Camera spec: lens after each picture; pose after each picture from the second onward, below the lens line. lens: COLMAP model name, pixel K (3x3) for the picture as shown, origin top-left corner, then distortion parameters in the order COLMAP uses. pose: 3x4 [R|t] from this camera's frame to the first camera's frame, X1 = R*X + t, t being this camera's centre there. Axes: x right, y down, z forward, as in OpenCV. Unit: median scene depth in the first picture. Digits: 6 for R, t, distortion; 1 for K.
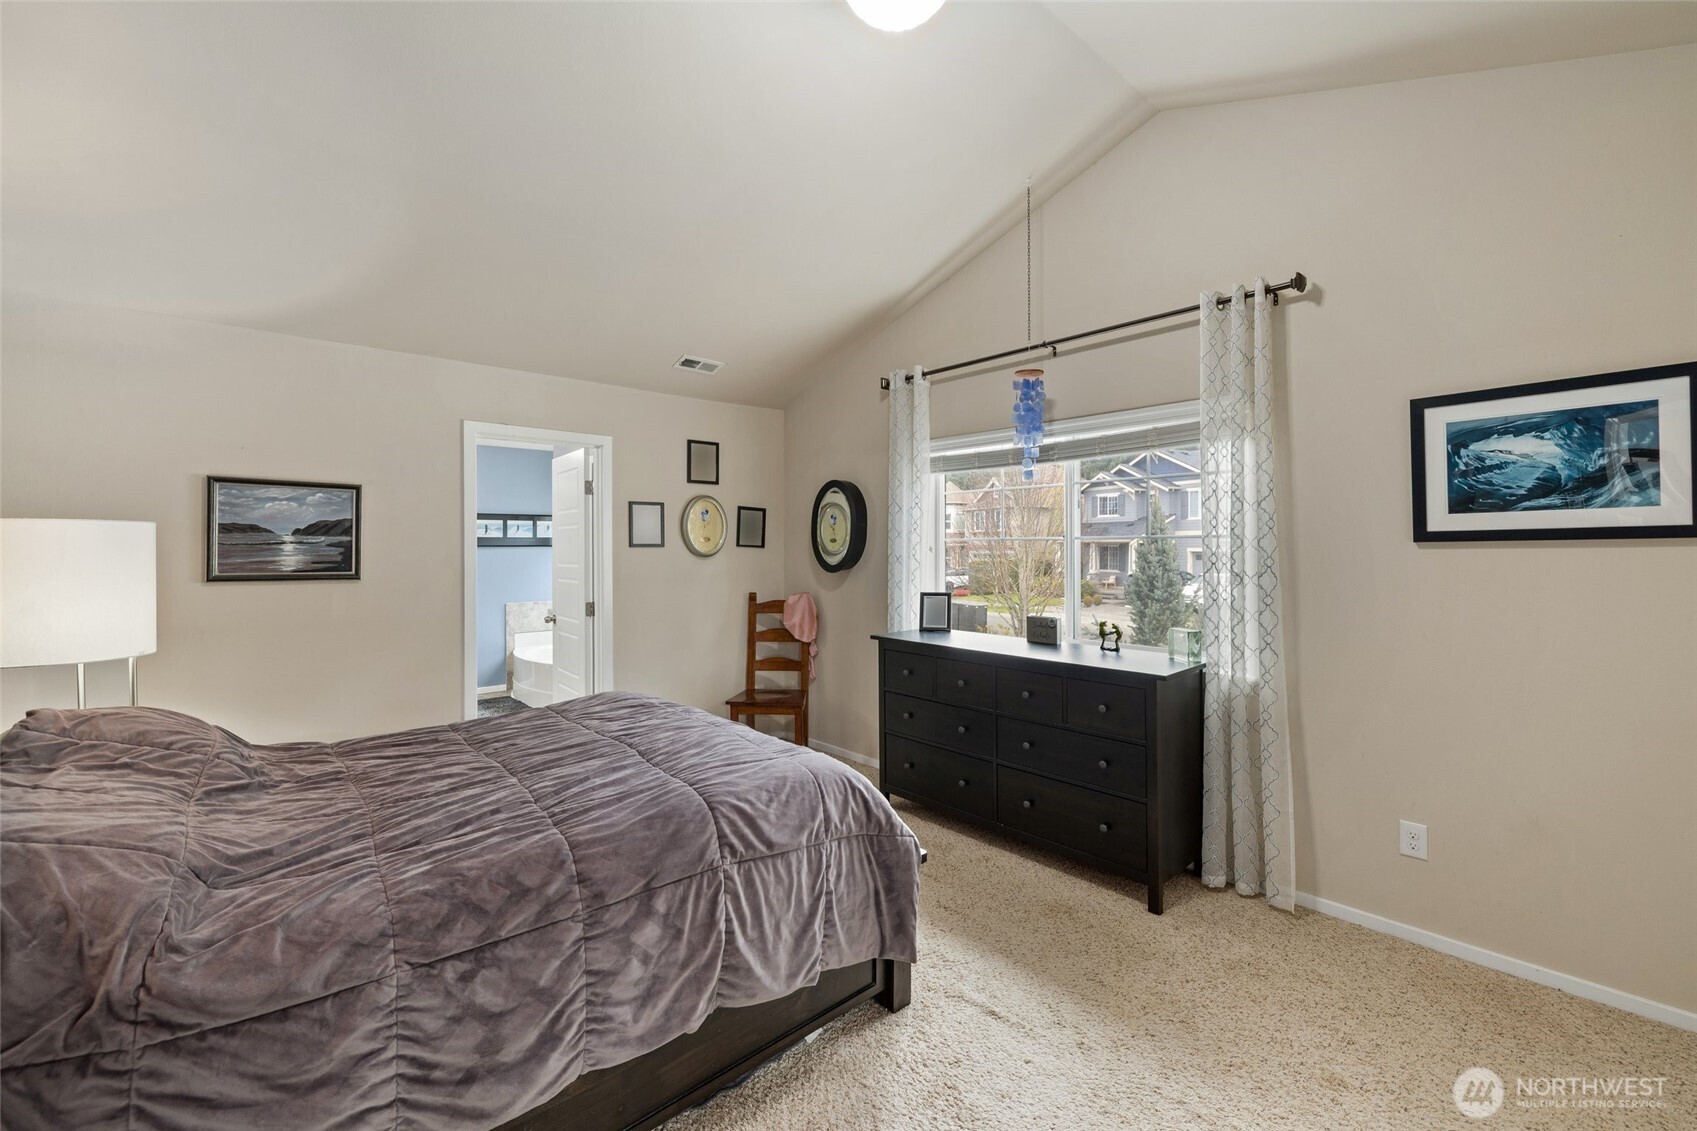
lens RADIAL K [[712.6, 0, 840.8], [0, 712.6, 545.8], [0, 0, 1]] dist [-0.000169, 0.000186]
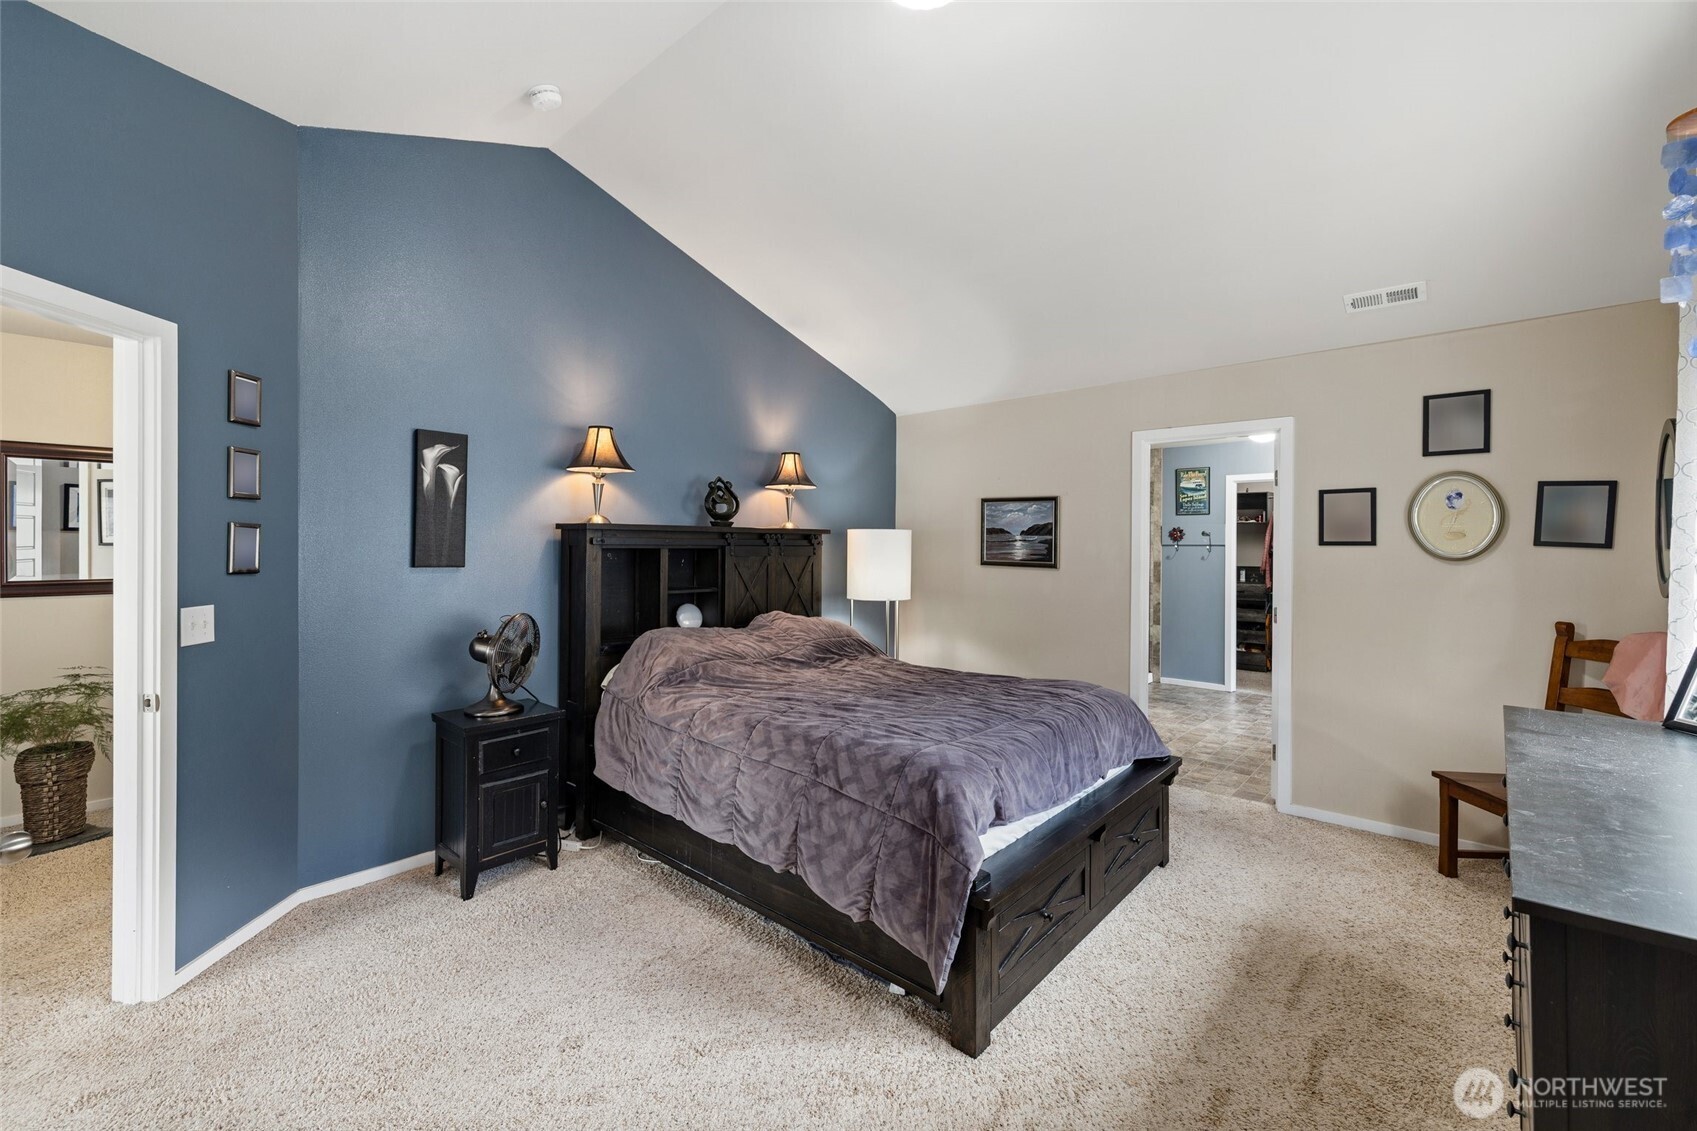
lens RADIAL K [[712.6, 0, 840.8], [0, 712.6, 545.8], [0, 0, 1]] dist [-0.000169, 0.000186]
pose [[0.108775, 0.005324, -0.994052, 0.618997], [-0.004736, 0.999977, 0.004838, 0.001313], [0.994055, 0.004181, 0.108797, 0.476249]]
